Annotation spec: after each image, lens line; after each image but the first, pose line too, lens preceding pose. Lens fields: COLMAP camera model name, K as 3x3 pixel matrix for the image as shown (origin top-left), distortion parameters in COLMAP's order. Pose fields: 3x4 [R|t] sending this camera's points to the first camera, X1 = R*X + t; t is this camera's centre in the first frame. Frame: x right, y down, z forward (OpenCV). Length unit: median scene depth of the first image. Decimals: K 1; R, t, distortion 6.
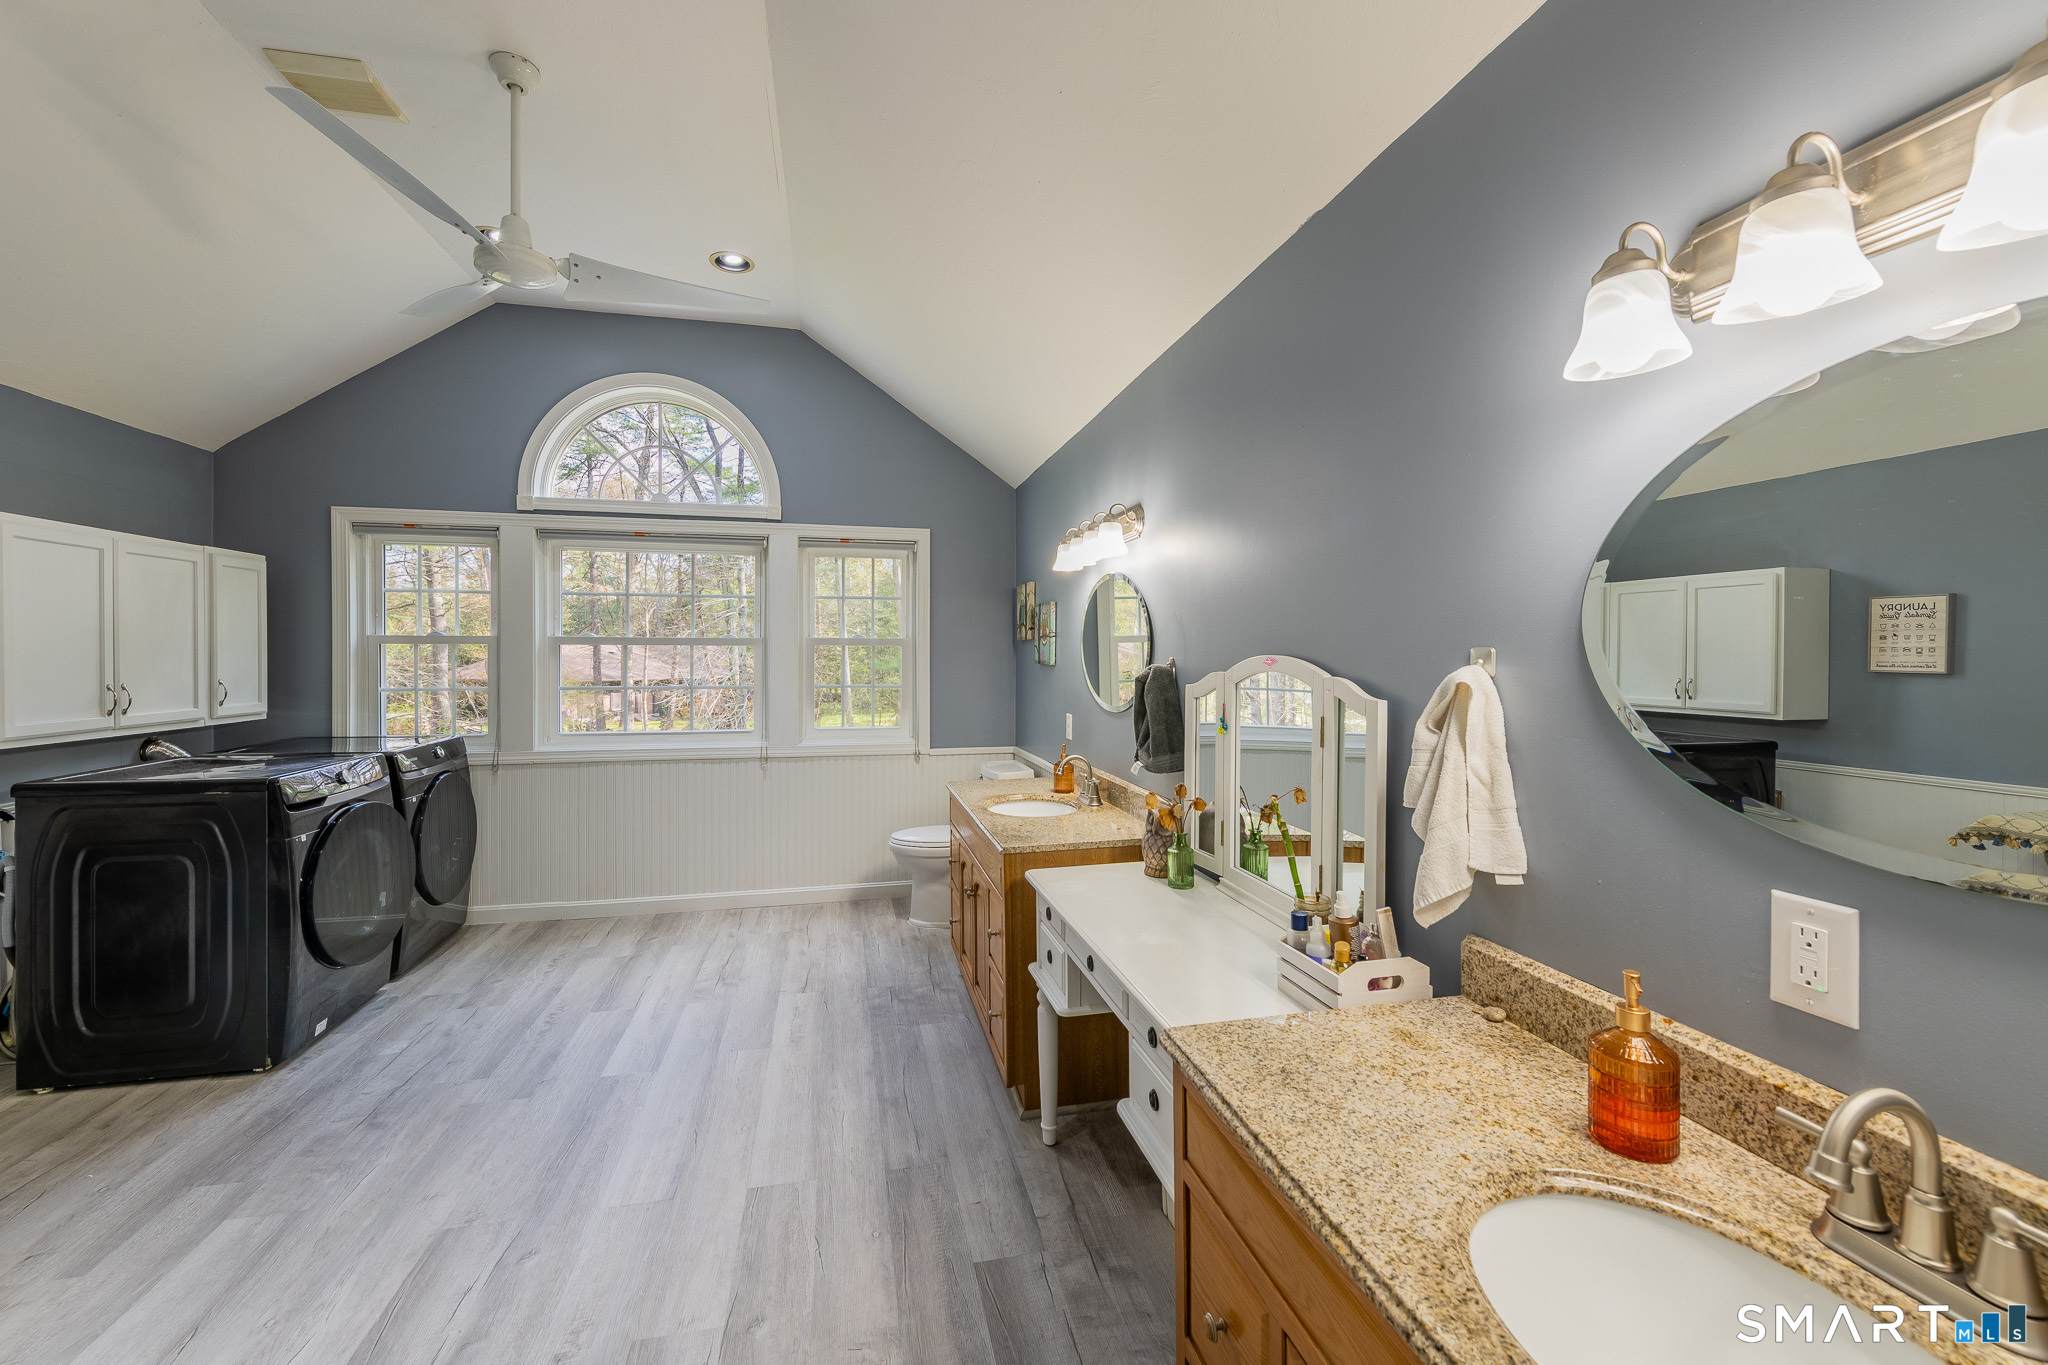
lens RADIAL K [[809.8, 0, 1038.5], [0, 809.8, 675.9], [0, 0, 1]] dist [0.002997, -0.002908]
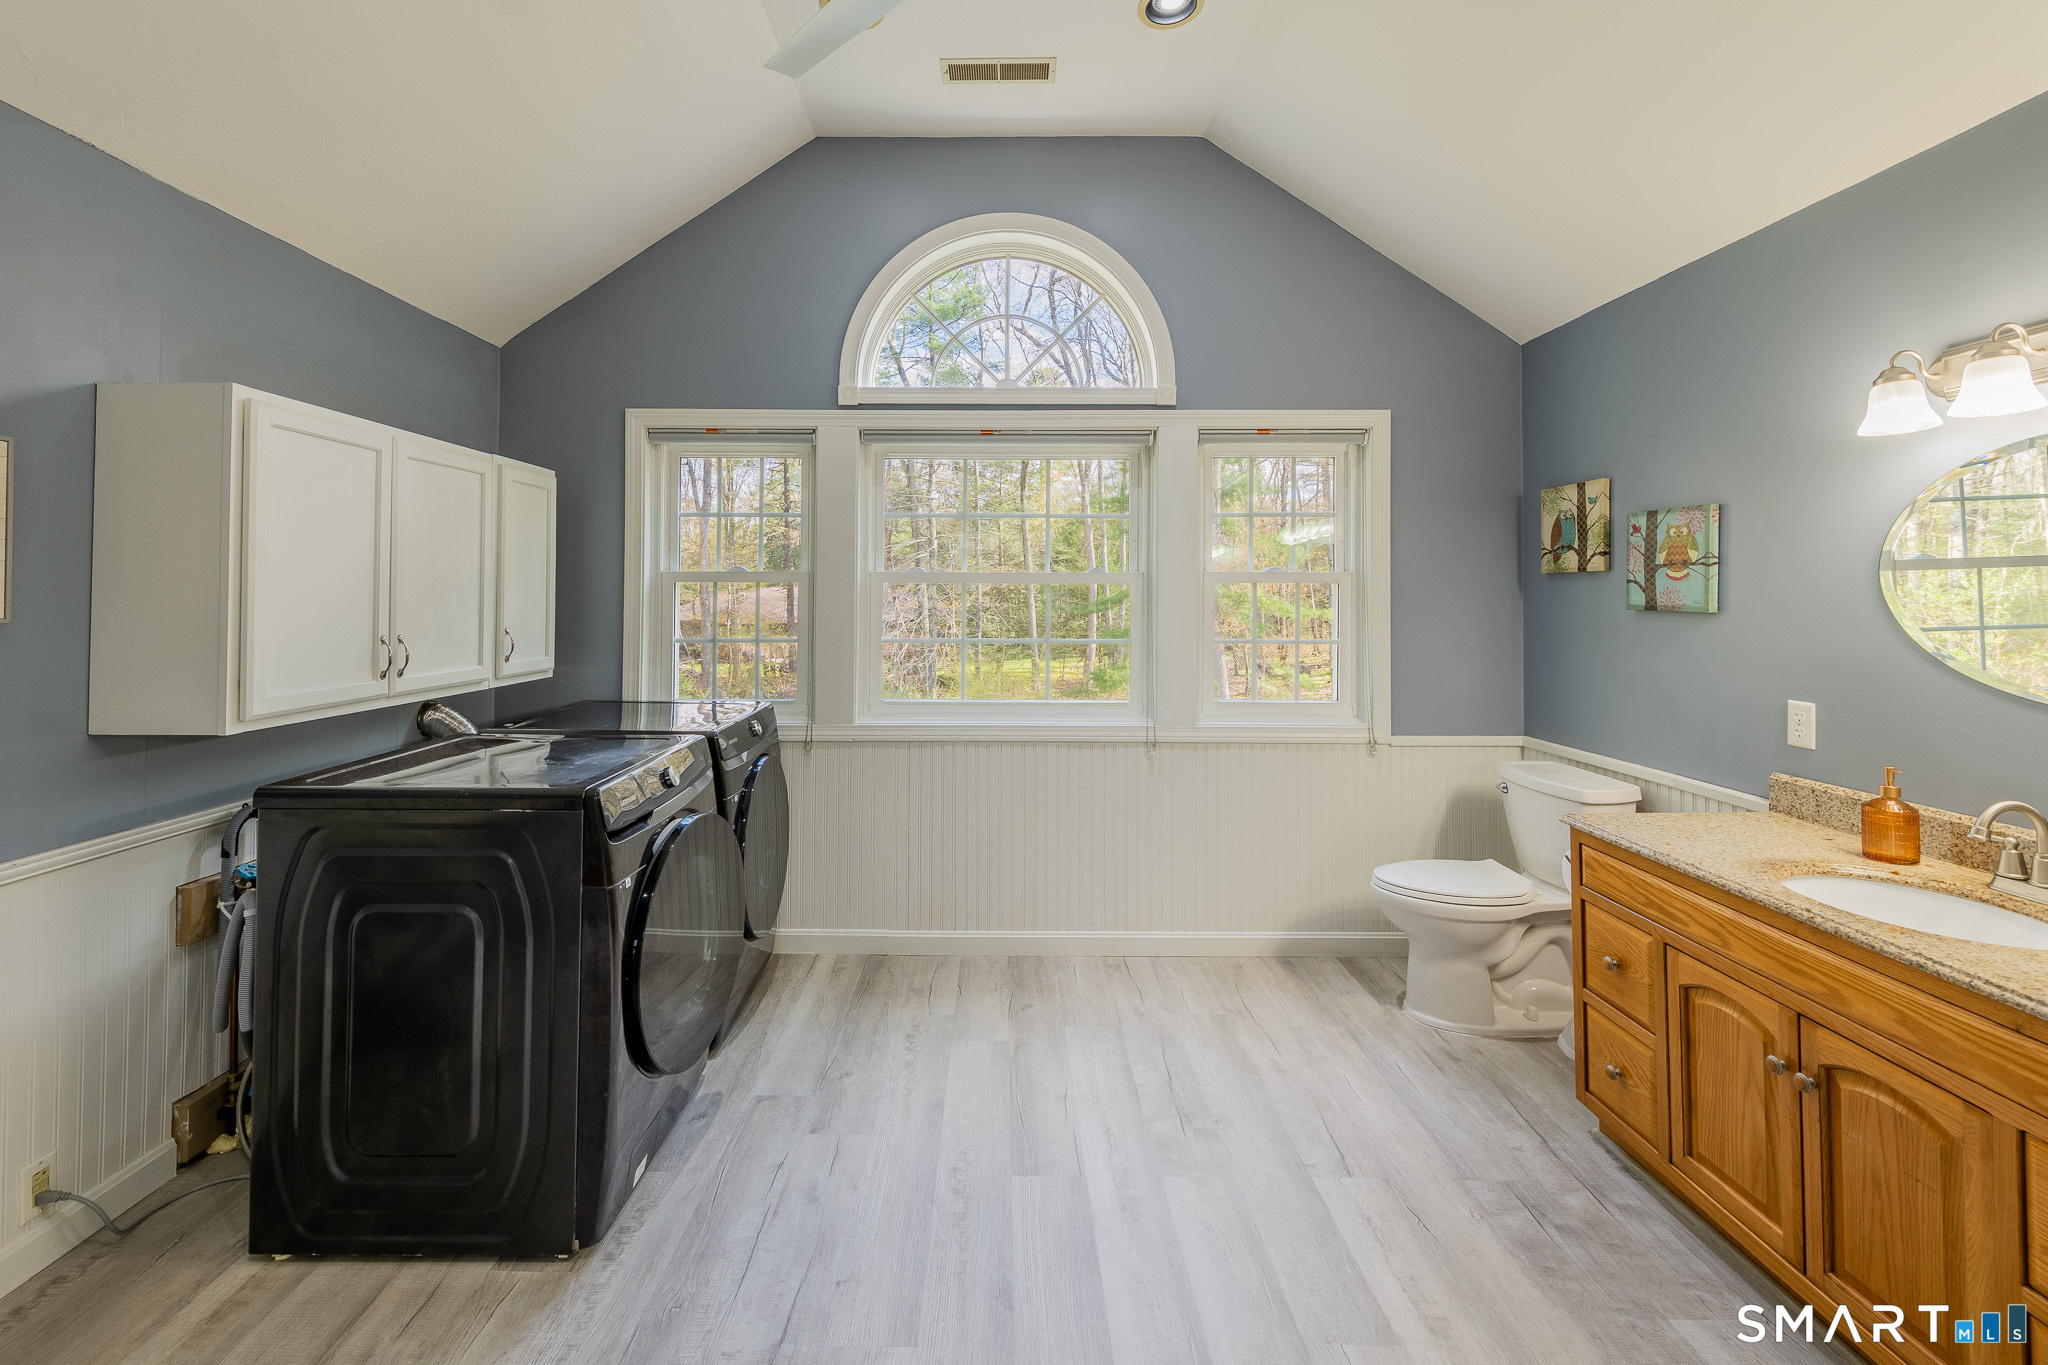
lens RADIAL K [[809.8, 0, 1009.3], [0, 809.8, 602.9], [0, 0, 1]] dist [0.002997, -0.002908]
pose [[0.977717, 0.001577, -0.209921, -0.355705], [-0.005807, 0.999792, -0.019536, -0.006348], [0.209847, 0.020320, 0.977523, 0.323158]]
